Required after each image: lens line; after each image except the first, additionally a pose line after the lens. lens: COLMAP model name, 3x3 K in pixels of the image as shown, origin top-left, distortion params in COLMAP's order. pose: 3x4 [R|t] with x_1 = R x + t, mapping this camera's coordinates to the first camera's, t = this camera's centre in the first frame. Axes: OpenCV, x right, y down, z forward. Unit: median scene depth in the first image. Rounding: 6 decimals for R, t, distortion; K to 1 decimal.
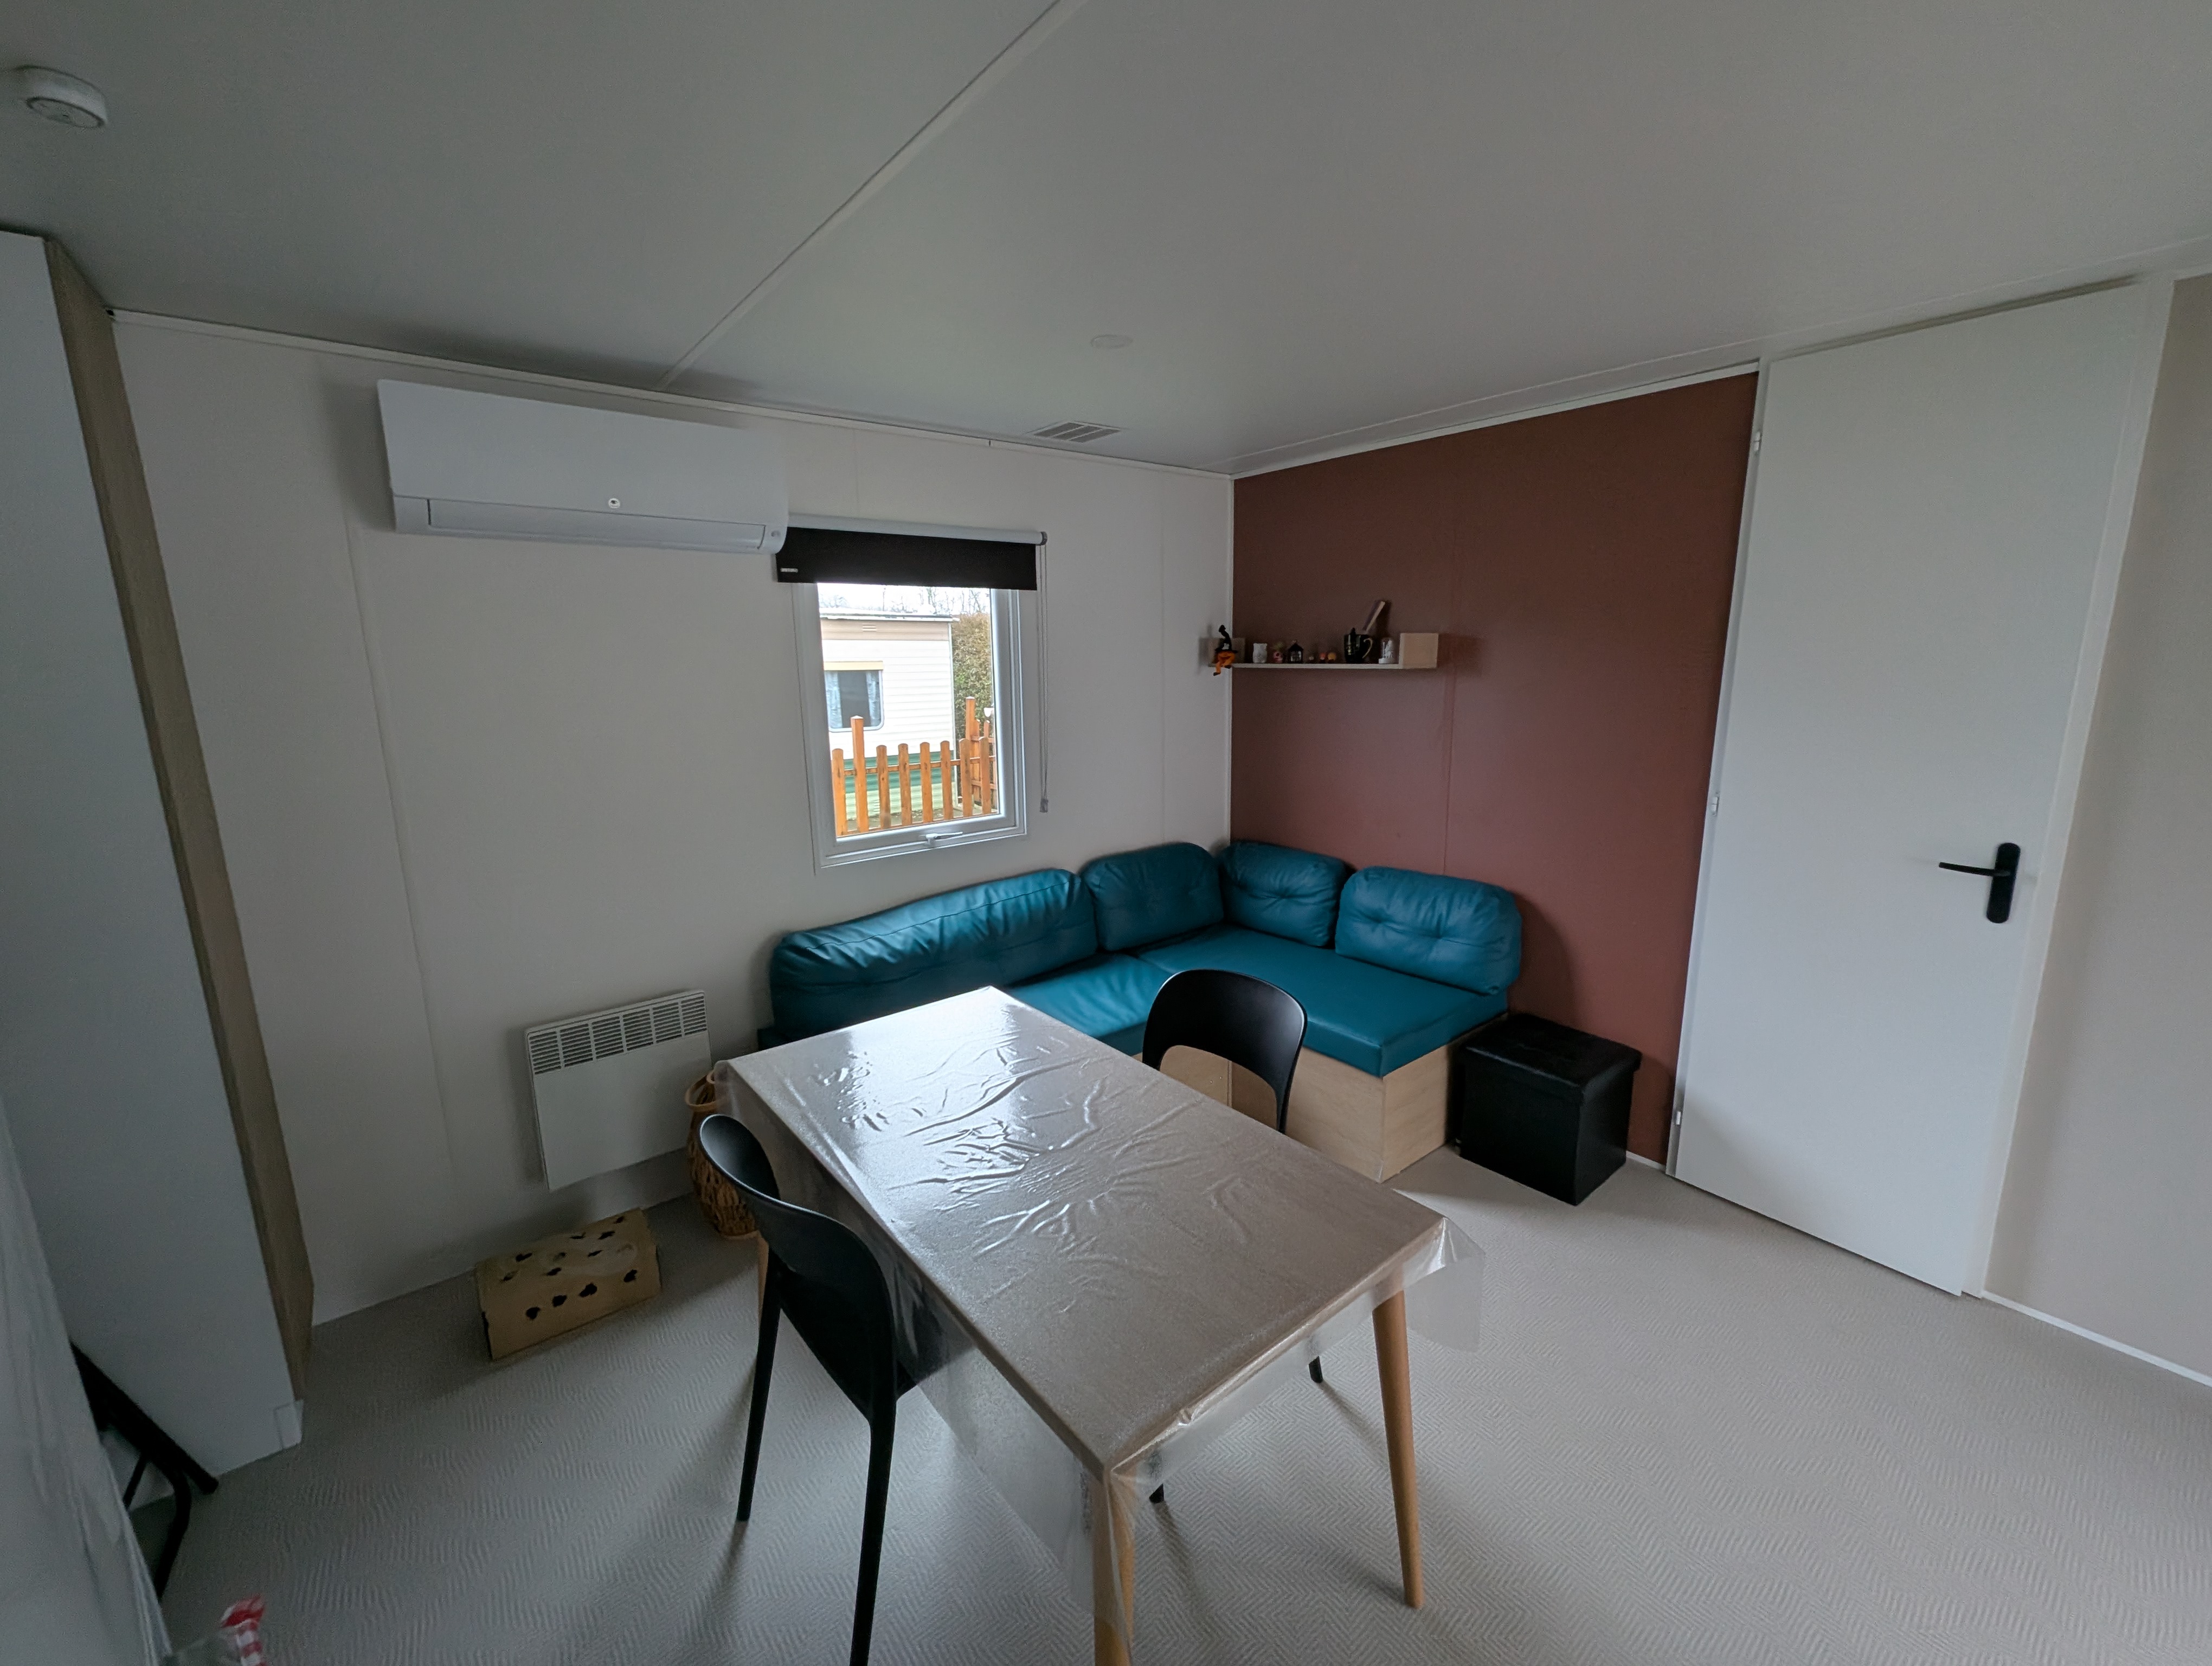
lens RADIAL K [[907.9, 0, 1109.2], [0, 907.9, 829.0], [0, 0, 1]] dist [-0.001086, 0.000636]
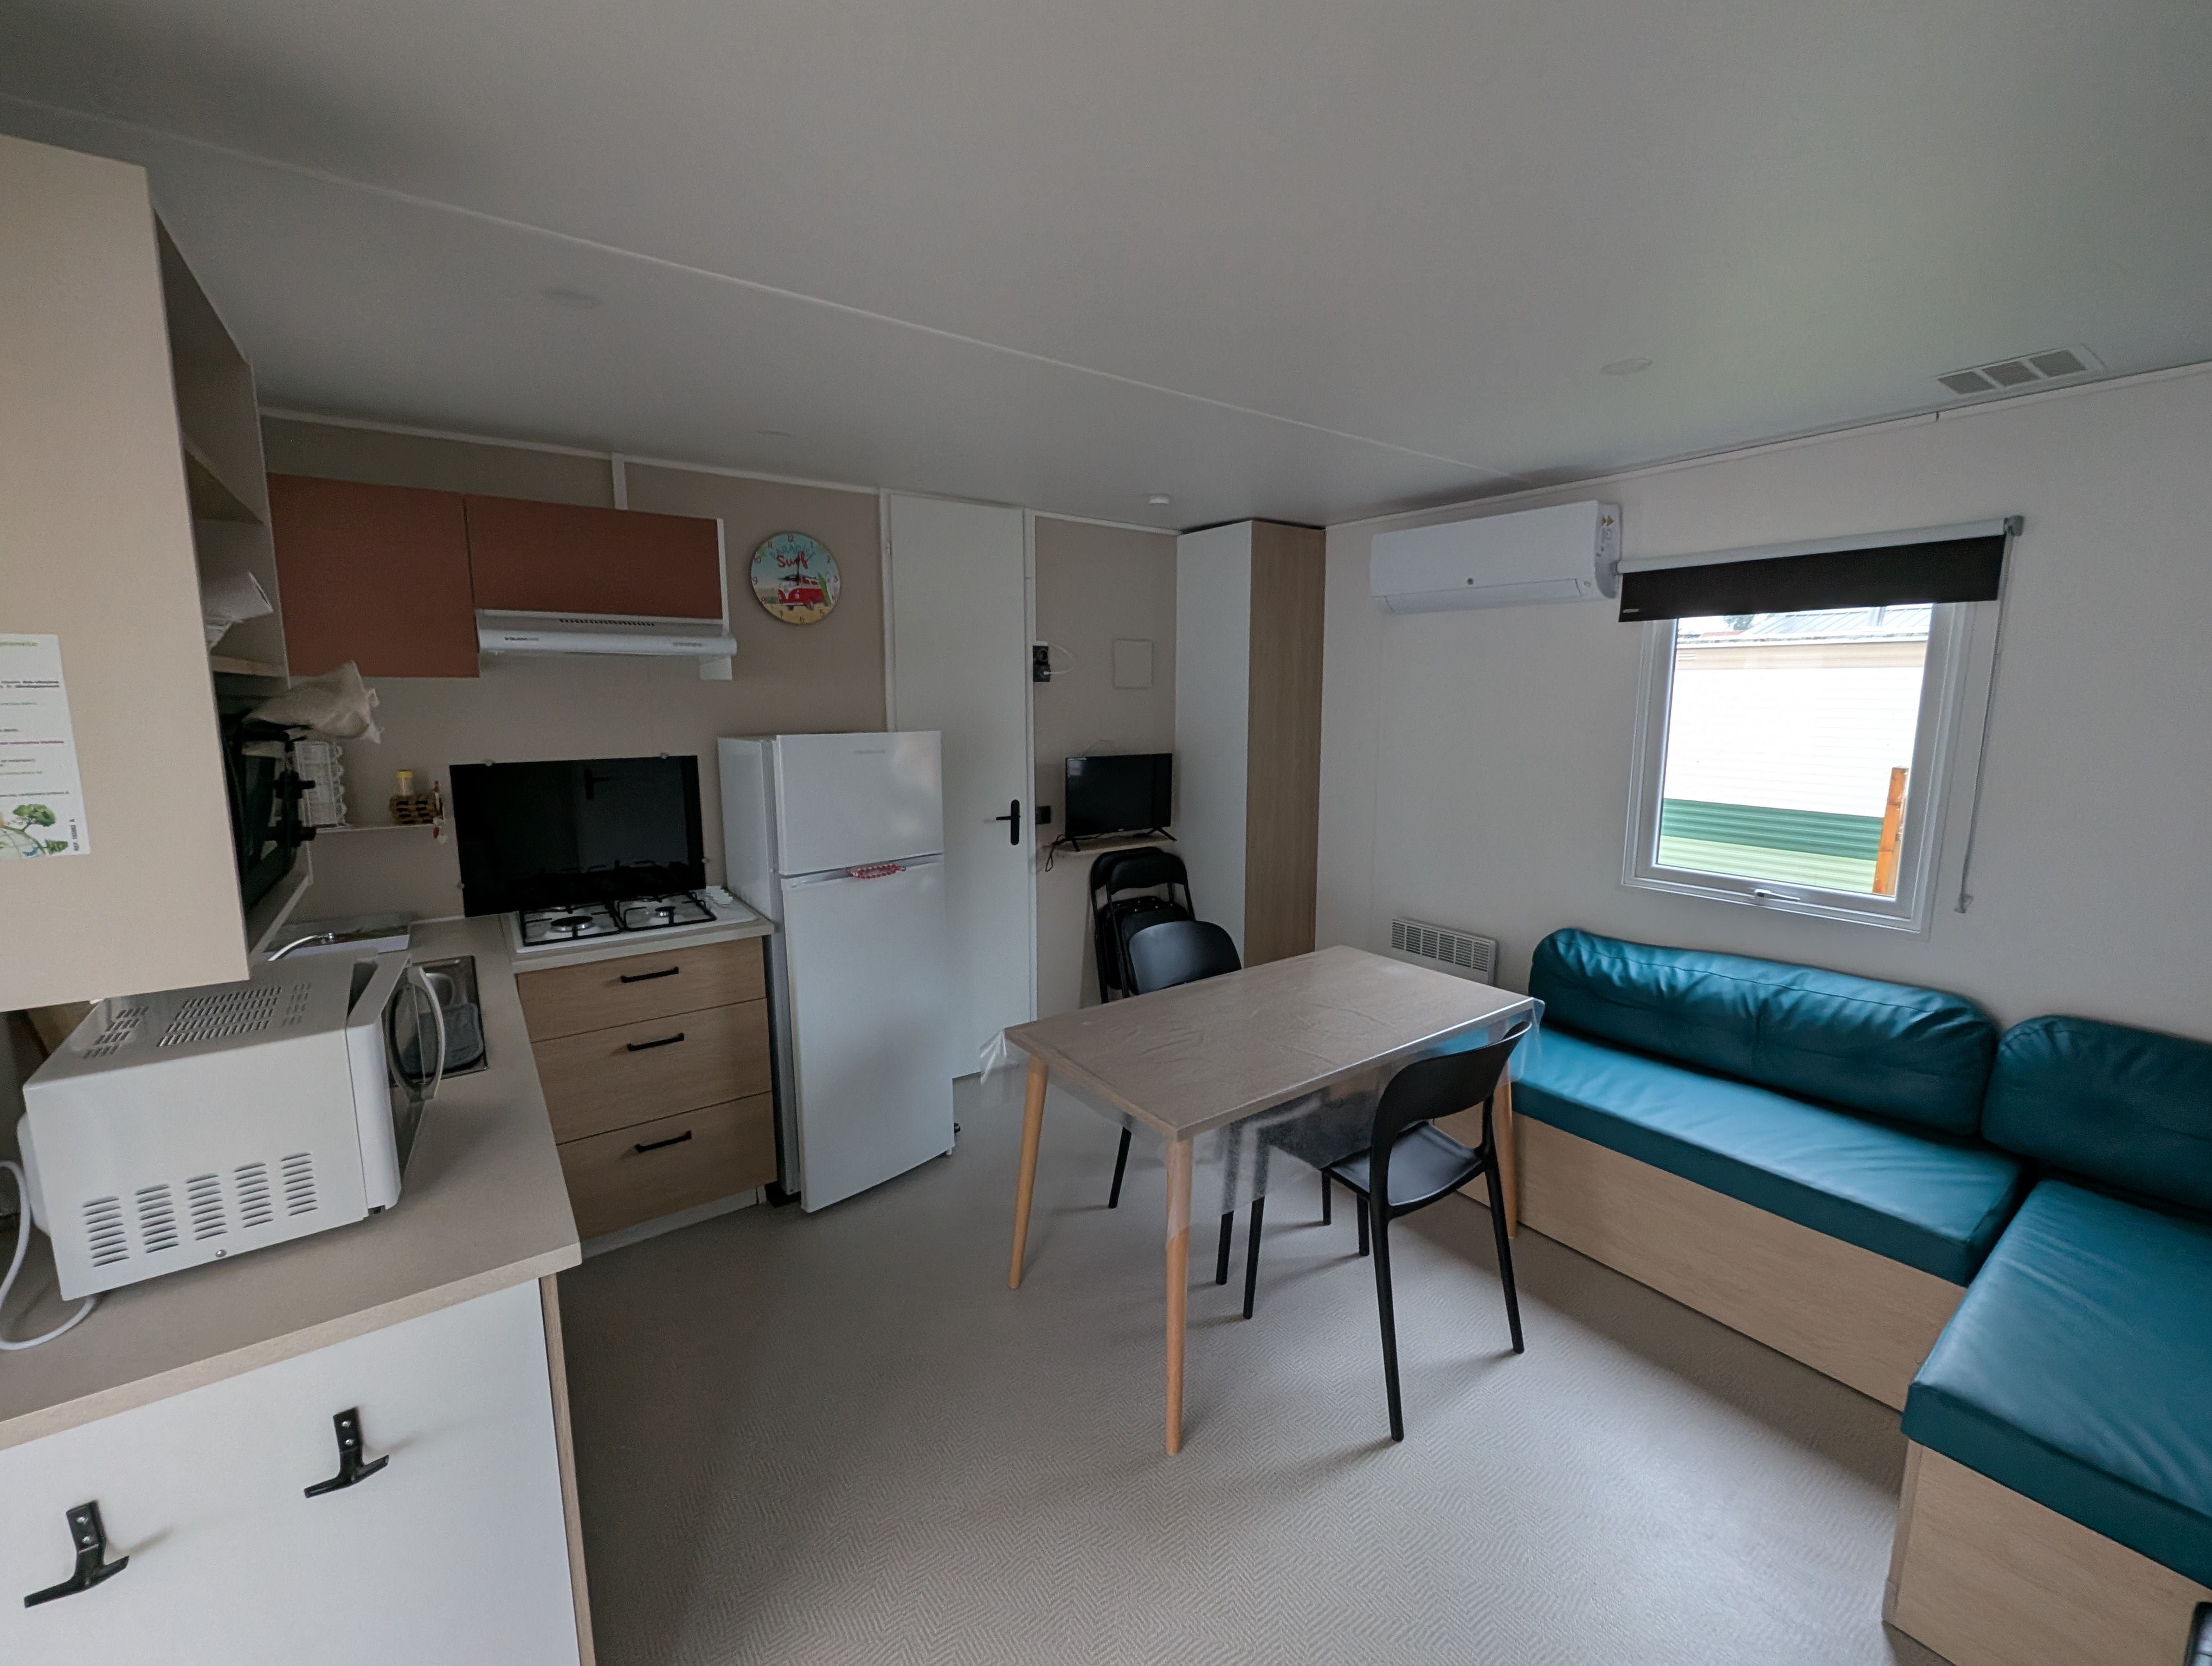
lens RADIAL K [[907.9, 0, 1109.8], [0, 907.9, 831.7], [0, 0, 1]] dist [-0.001086, 0.000636]
pose [[-0.050809, 0.174054, -0.983424, 0.688927], [-0.185791, 0.965860, 0.180545, -0.089228], [0.981275, 0.191885, -0.016737, 0.374637]]
